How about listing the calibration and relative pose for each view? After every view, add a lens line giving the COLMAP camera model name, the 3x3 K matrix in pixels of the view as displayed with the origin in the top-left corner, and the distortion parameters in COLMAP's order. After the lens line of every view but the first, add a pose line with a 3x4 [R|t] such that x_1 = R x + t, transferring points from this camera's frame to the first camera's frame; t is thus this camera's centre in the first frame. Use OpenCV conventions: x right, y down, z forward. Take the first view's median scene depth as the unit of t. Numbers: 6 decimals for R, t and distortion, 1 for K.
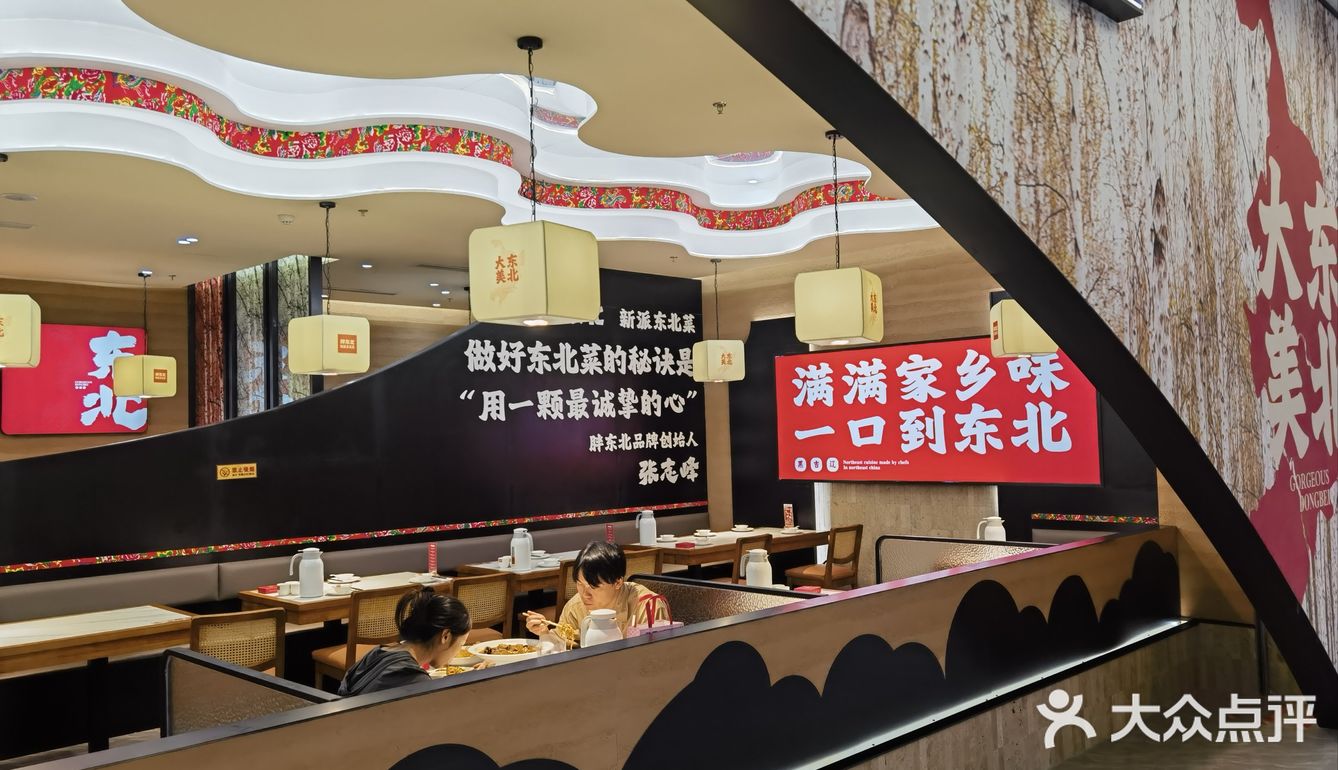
lens RADIAL K [[1085.4, 0, 669.0], [0, 1085.4, 385.0], [0, 0, 1]] dist [0.154632, -0.109054]
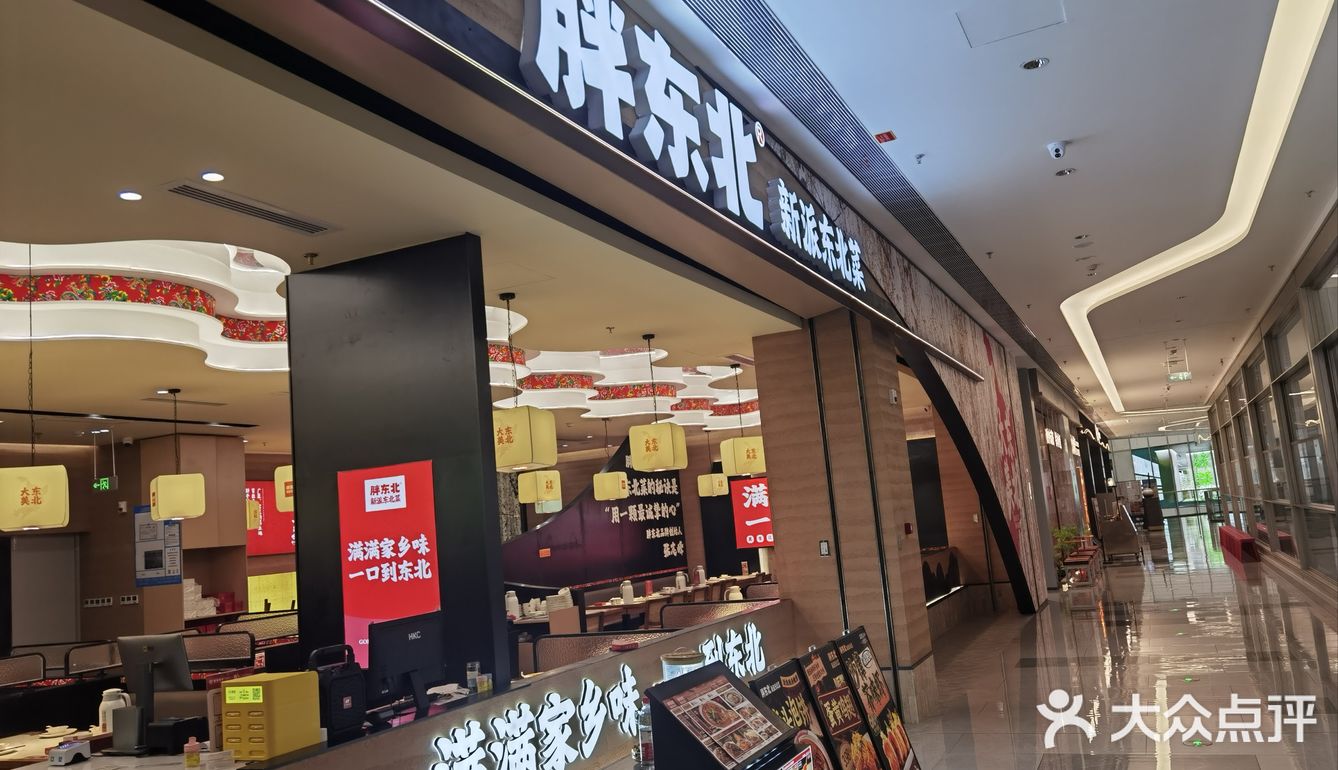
lens RADIAL K [[1085.4, 0, 669.0], [0, 1085.4, 385.0], [0, 0, 1]] dist [0.154632, -0.109054]
pose [[0.934286, -0.013566, 0.356267, -0.668825], [0.052241, 0.993699, -0.099160, -0.011279], [-0.352677, 0.111255, 0.929108, -0.708062]]
